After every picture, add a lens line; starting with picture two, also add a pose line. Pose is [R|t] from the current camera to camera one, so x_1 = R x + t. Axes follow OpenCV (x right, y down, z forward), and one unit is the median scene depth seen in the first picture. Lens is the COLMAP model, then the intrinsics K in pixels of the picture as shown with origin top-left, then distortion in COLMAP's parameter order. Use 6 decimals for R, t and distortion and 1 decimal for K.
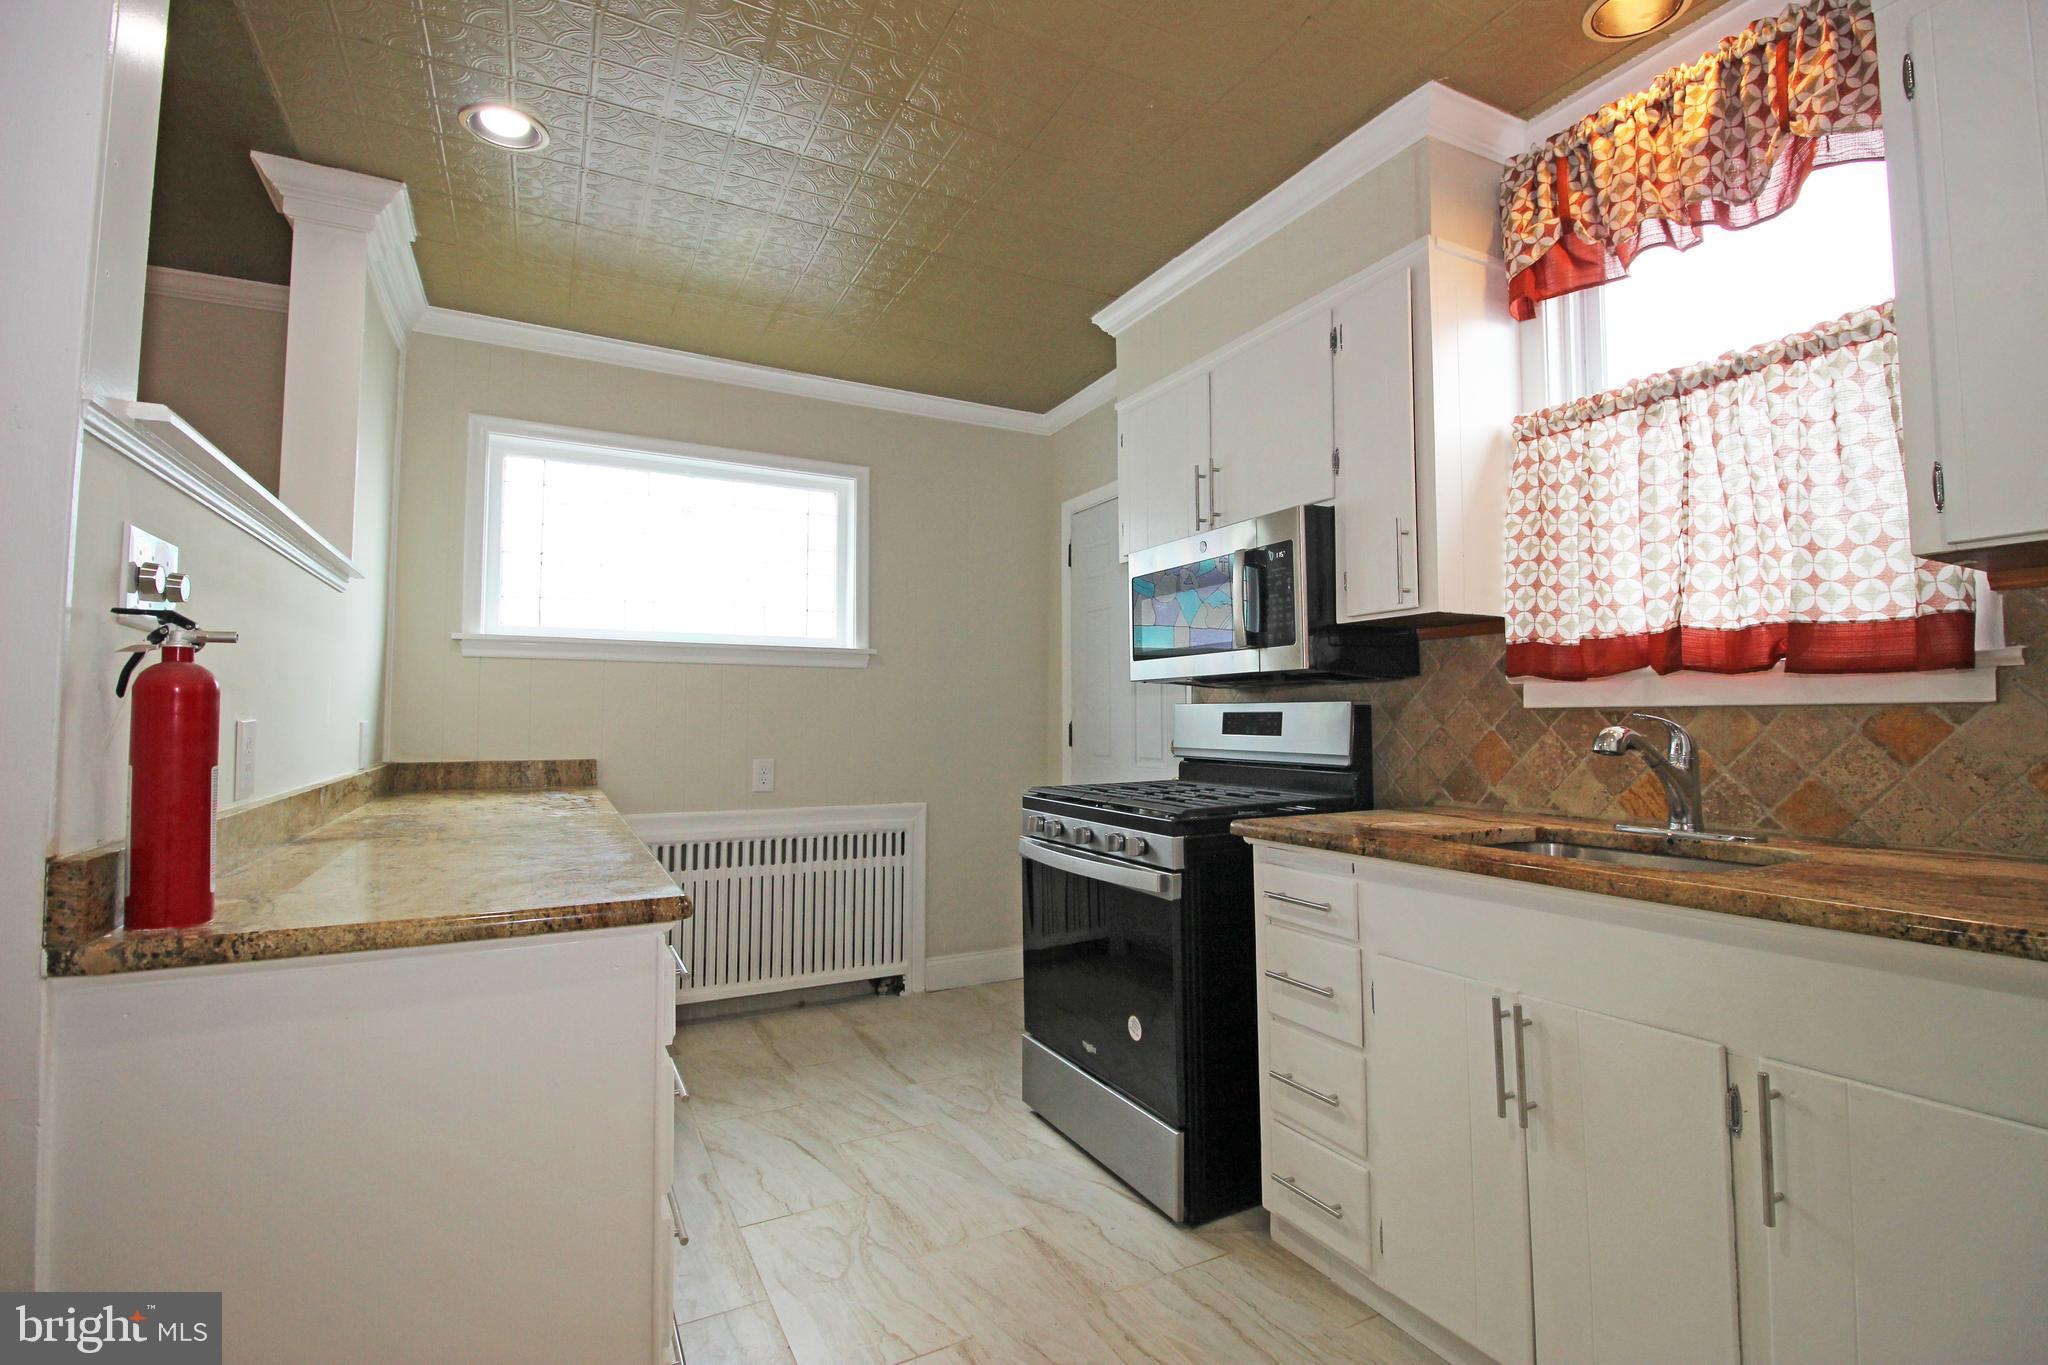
lens RADIAL K [[948.0, 0, 1046.1], [0, 948.0, 675.5], [0, 0, 1]] dist [-0.000441, -0.012199]
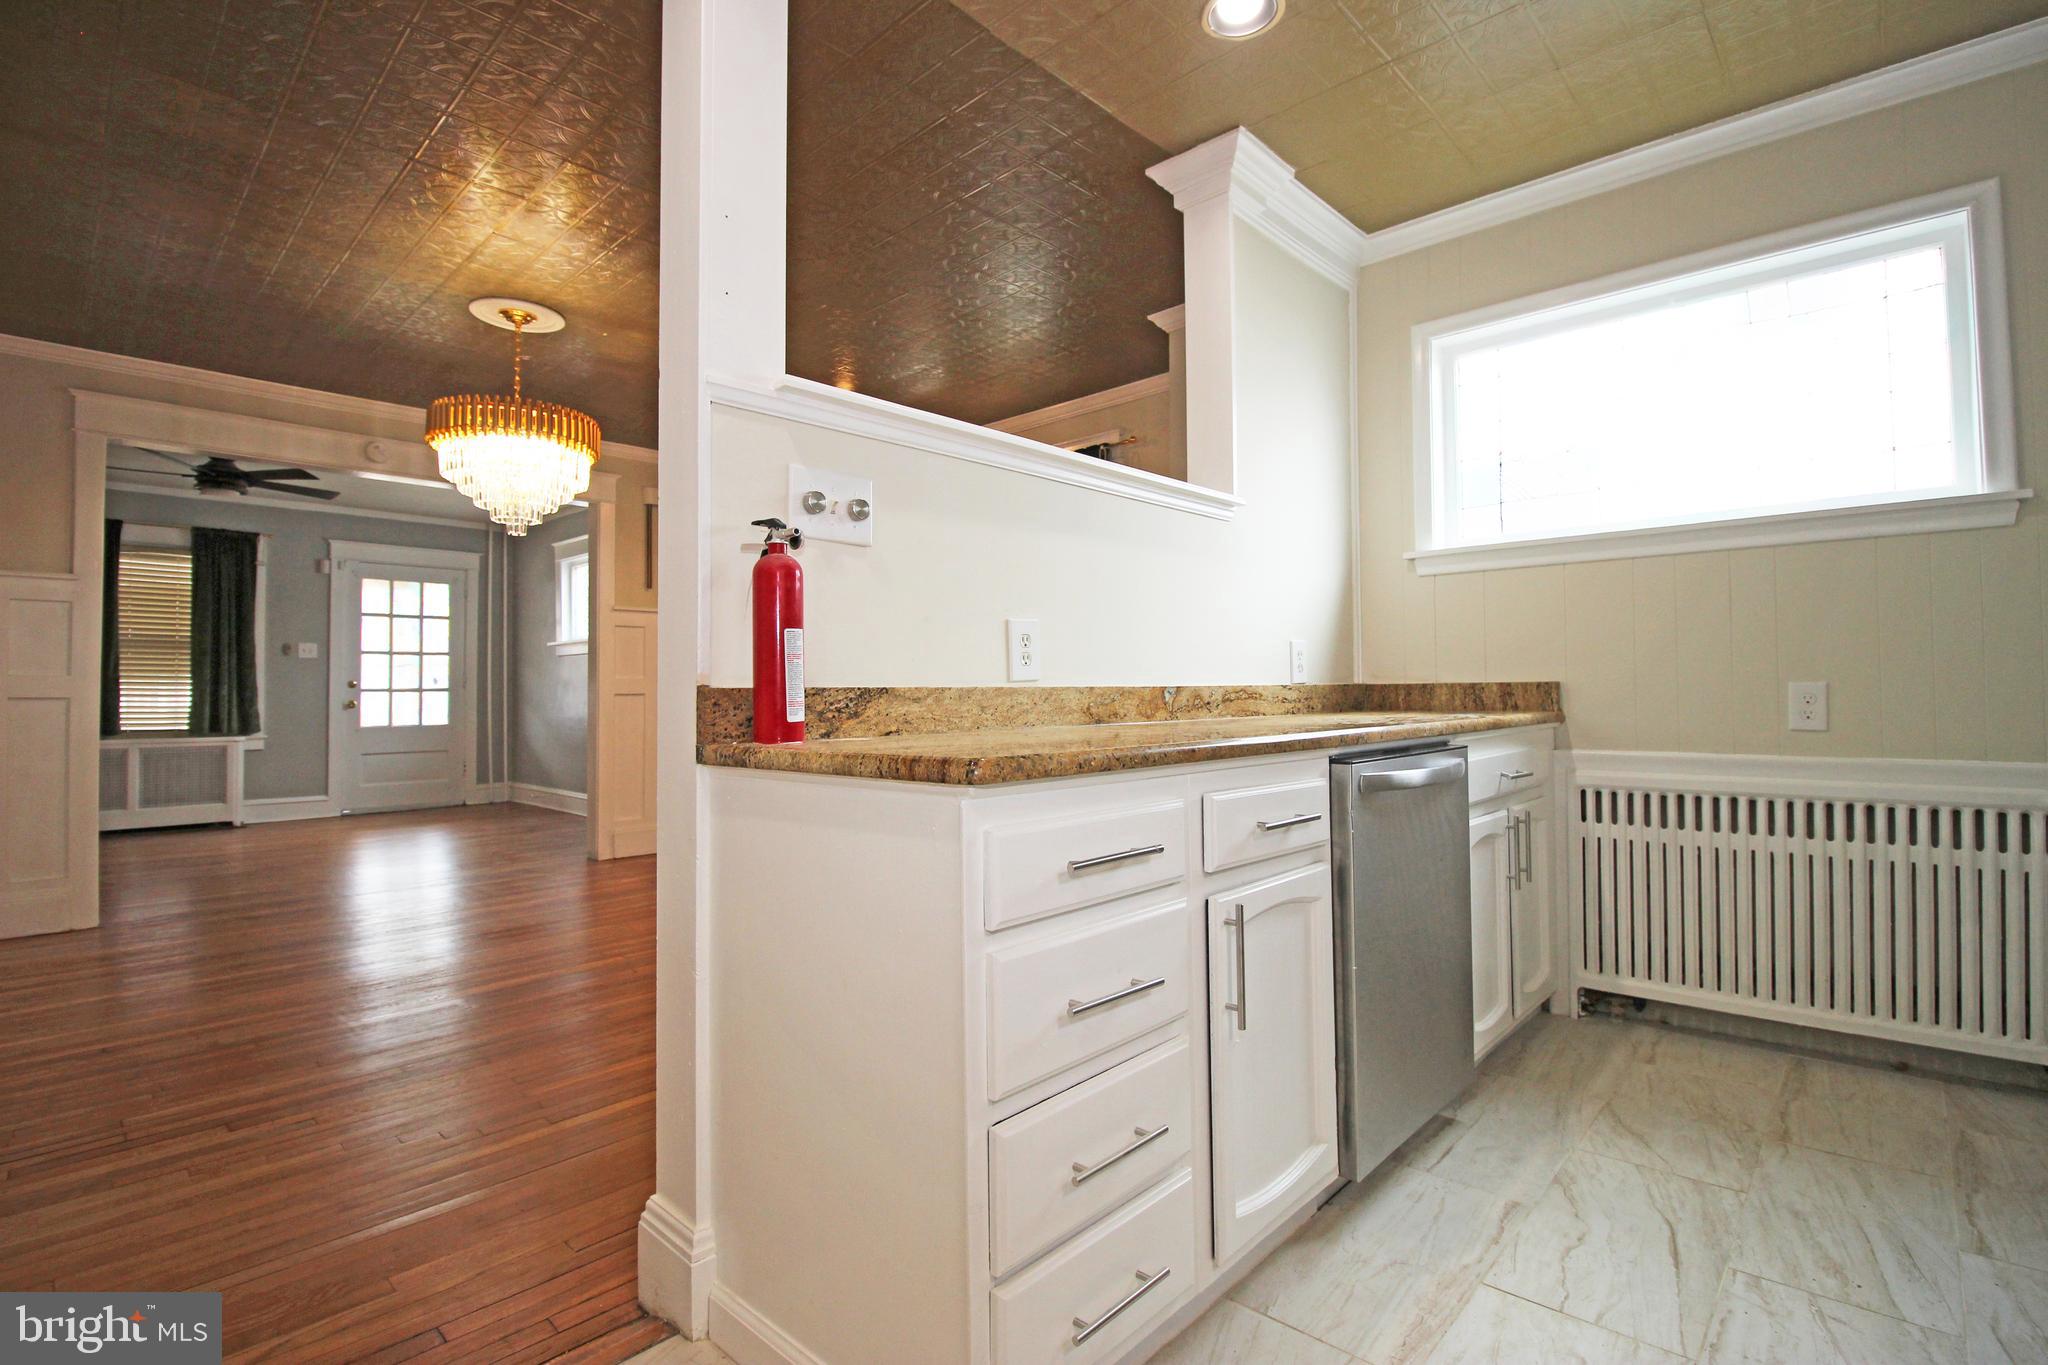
lens RADIAL K [[948.0, 0, 1045.0], [0, 948.0, 672.7], [0, 0, 1]] dist [-0.000441, -0.012199]
pose [[0.331135, -0.023750, -0.943284, 0.258777], [0.054241, 0.998509, -0.006100, 0.094041], [0.942023, -0.049145, 0.331930, 0.448113]]
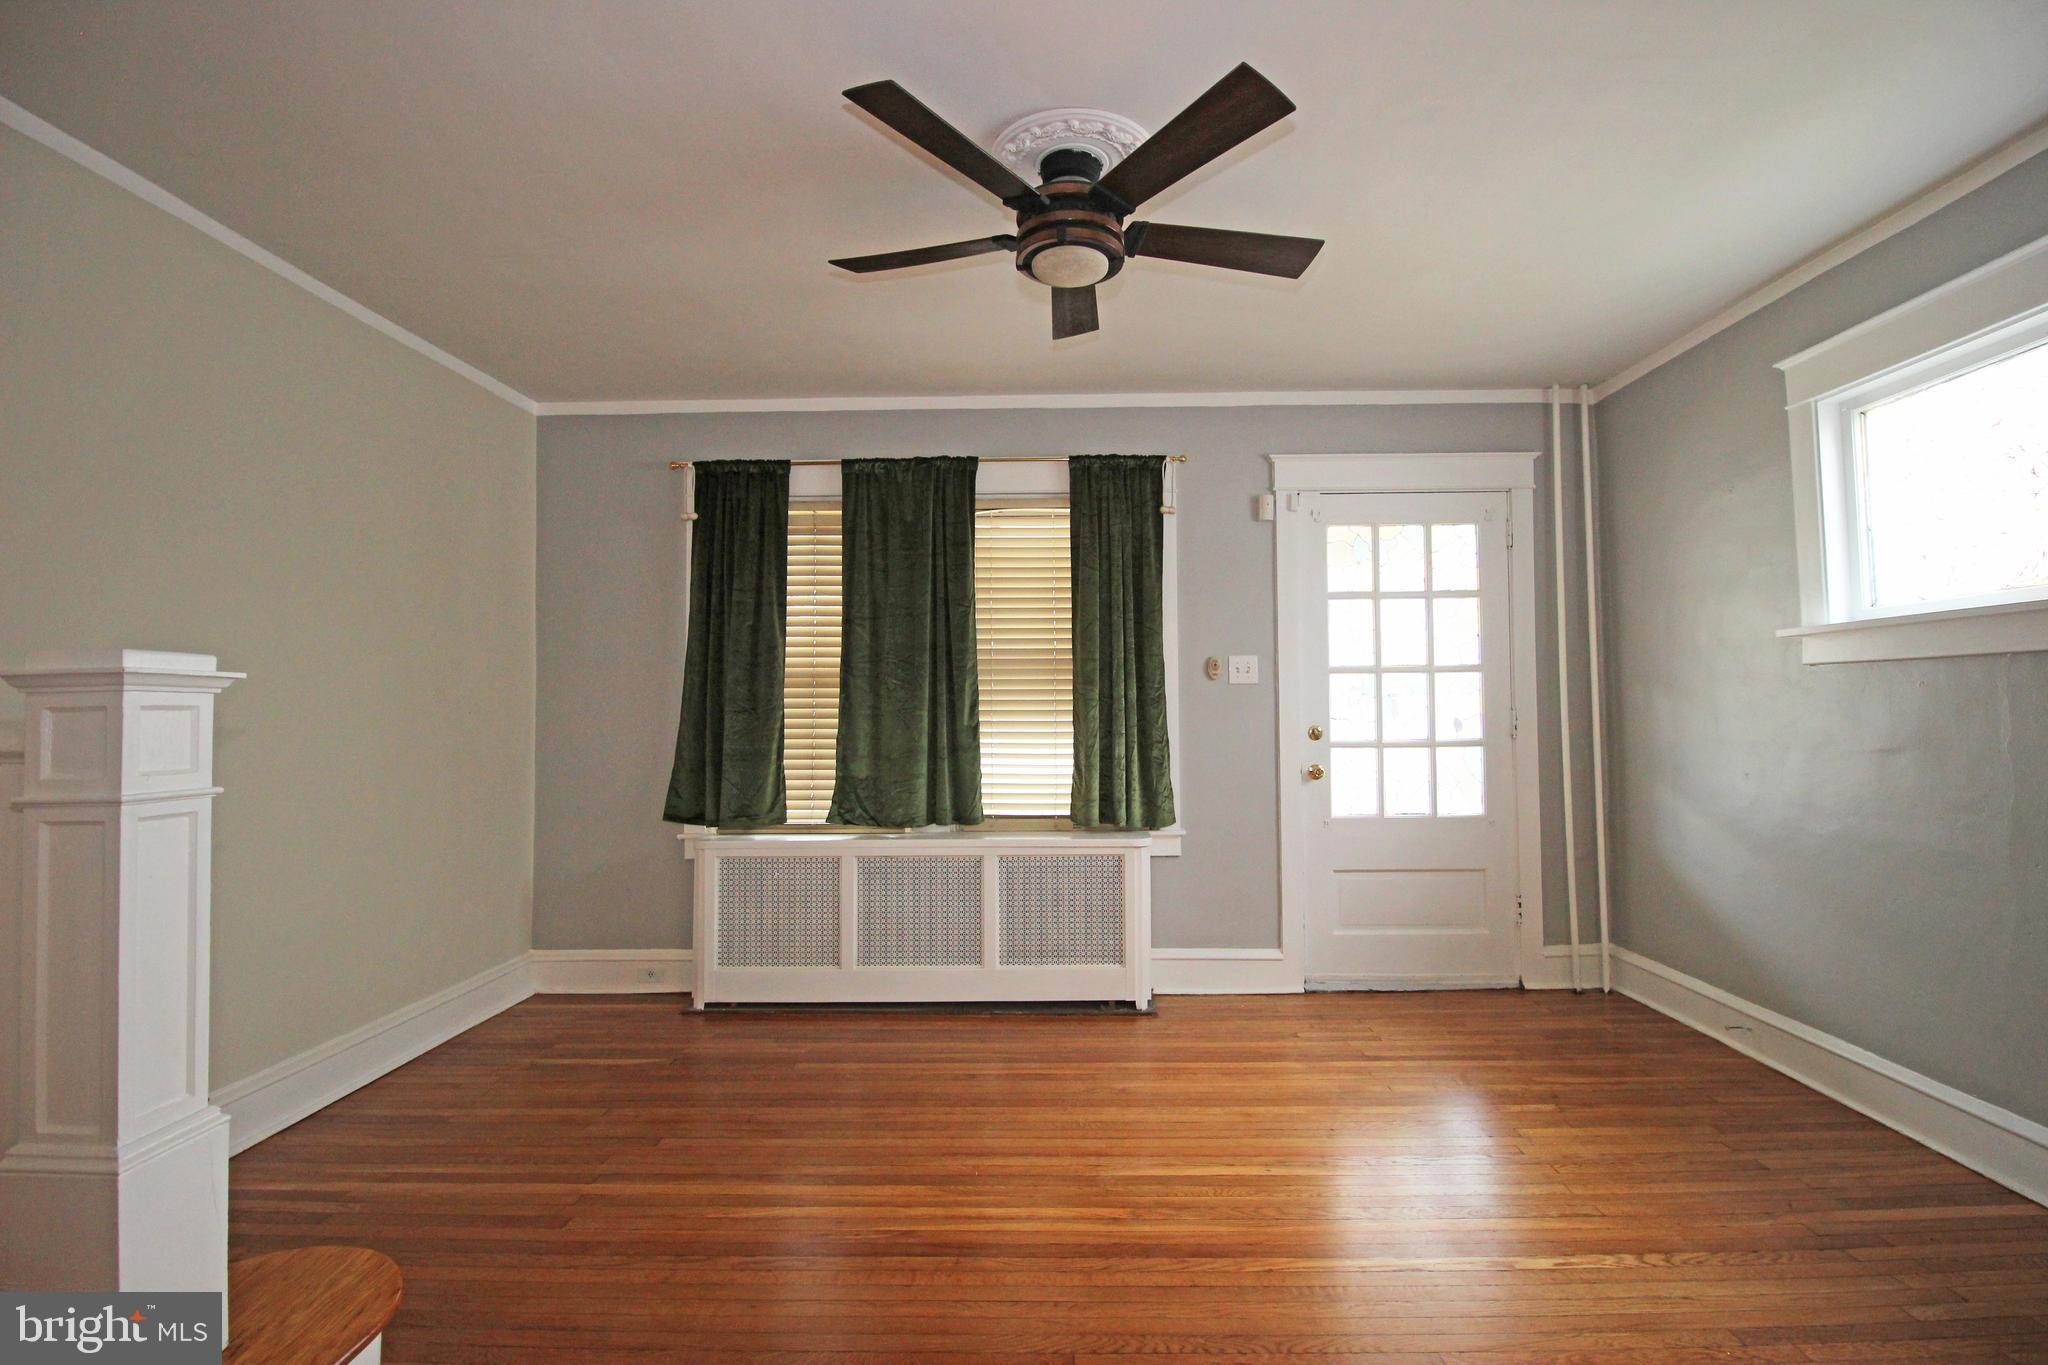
lens RADIAL K [[948.0, 0, 1045.7], [0, 948.0, 670.8], [0, 0, 1]] dist [-0.000441, -0.012199]
pose [[-0.482647, -0.032911, -0.875196, -2.170755], [0.050695, 0.996568, -0.065432, -0.055248], [0.874346, -0.075949, -0.479323, -0.423897]]
